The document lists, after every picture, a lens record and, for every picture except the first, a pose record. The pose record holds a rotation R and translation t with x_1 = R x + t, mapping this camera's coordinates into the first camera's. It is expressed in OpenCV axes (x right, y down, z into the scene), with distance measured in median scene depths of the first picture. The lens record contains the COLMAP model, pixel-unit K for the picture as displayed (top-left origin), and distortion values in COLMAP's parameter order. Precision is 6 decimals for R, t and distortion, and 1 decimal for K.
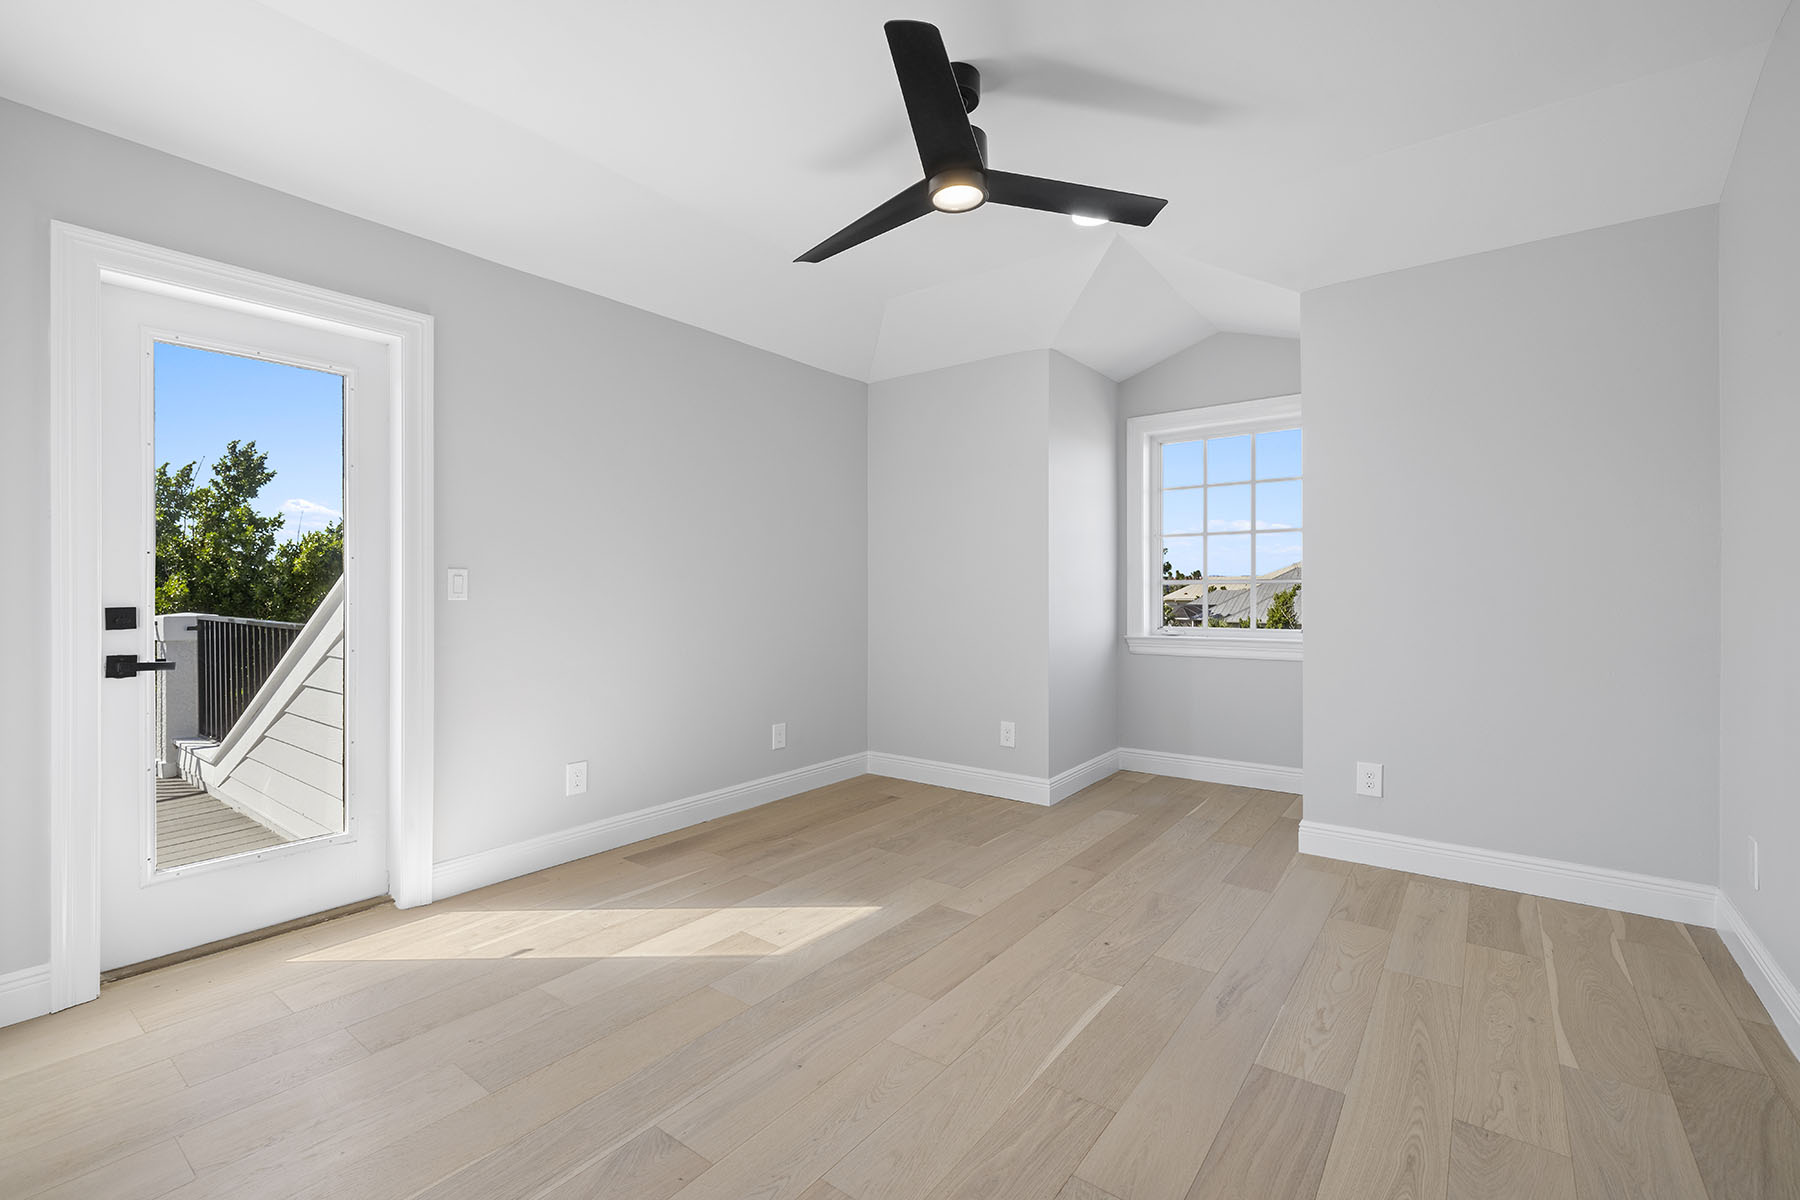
lens RADIAL K [[783.2, 0, 900.0], [0, 783.2, 600.0], [0, 0, 1]] dist [0.001566, 0.000062]
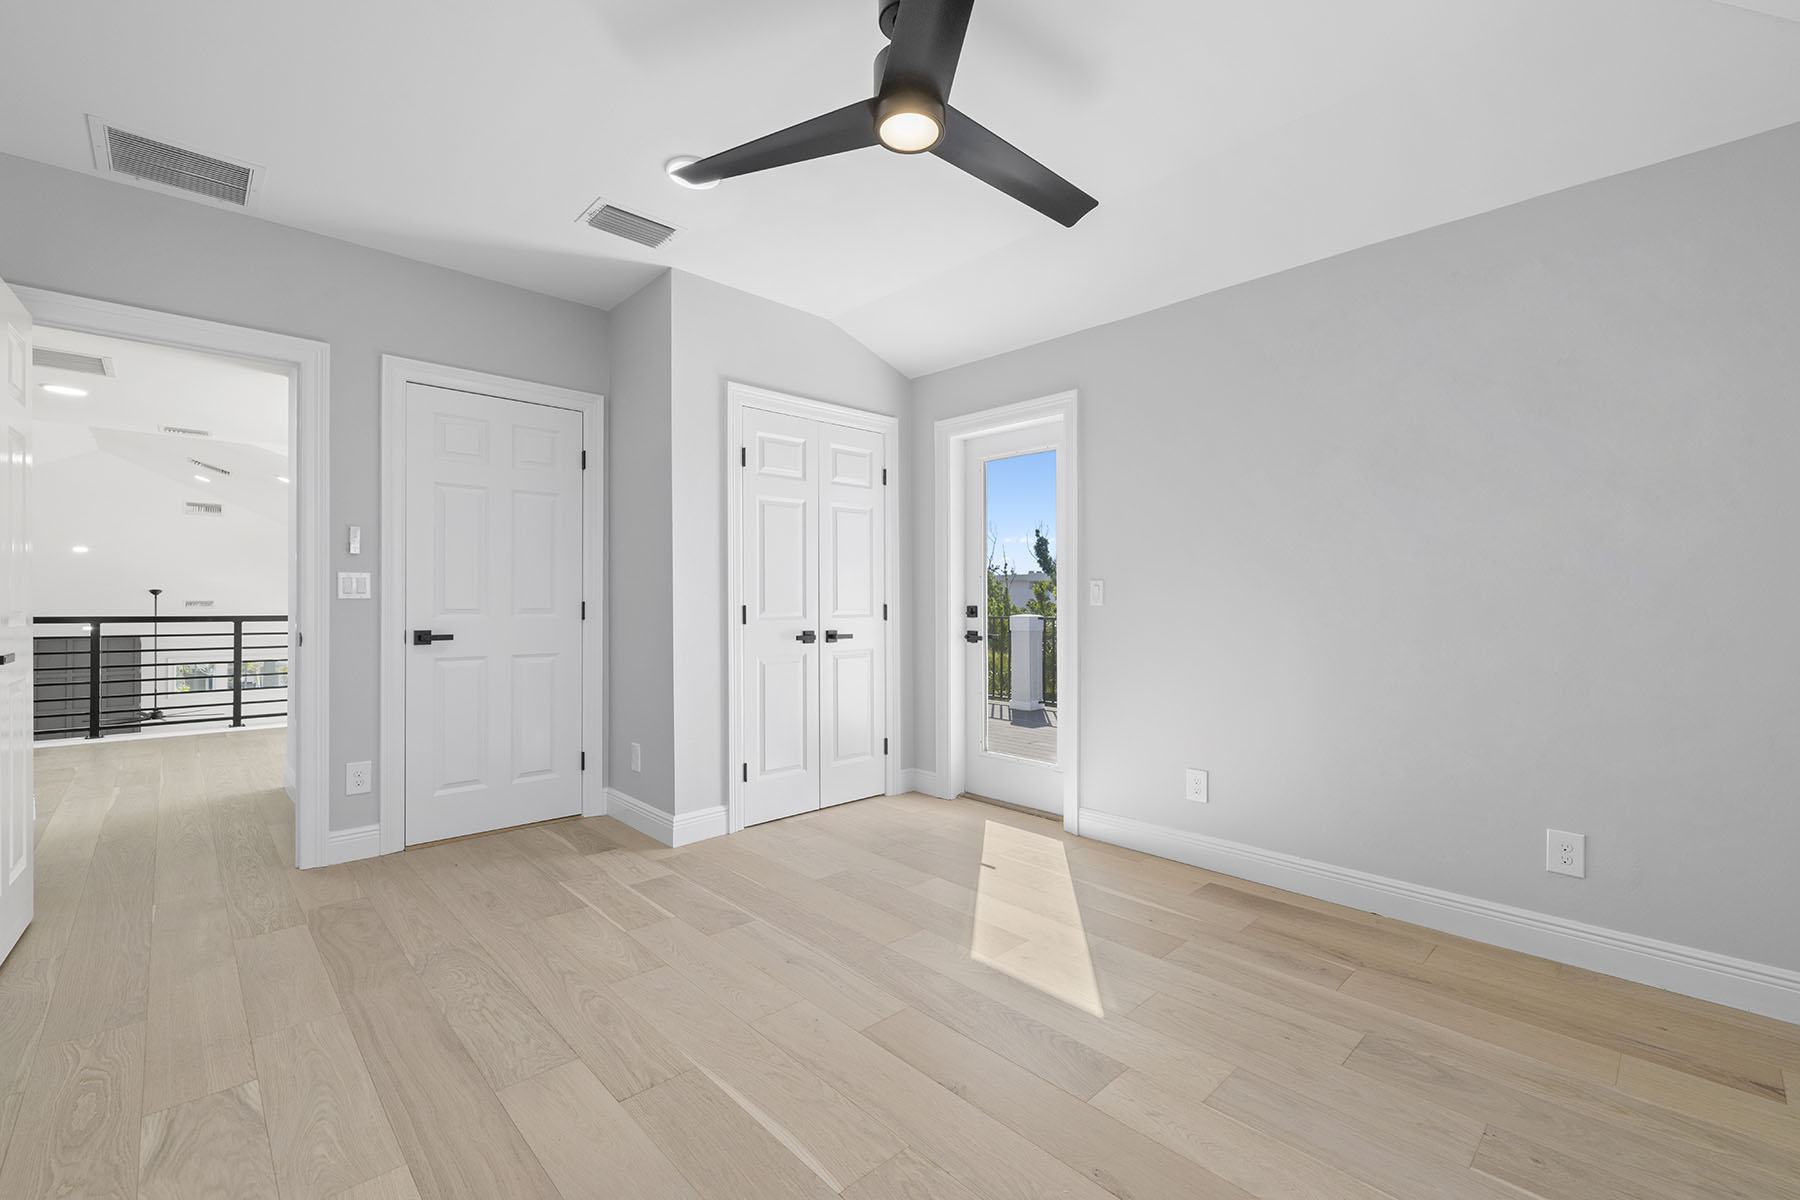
lens RADIAL K [[781.8, 0, 900.0], [0, 781.8, 600.0], [0, 0, 1]] dist [0.001890, 0.000187]
pose [[-0.173106, 0.002313, -0.984900, 0.726161], [-0.014352, 0.999885, 0.004870, -0.009257], [0.984799, 0.014978, -0.173053, 0.909505]]
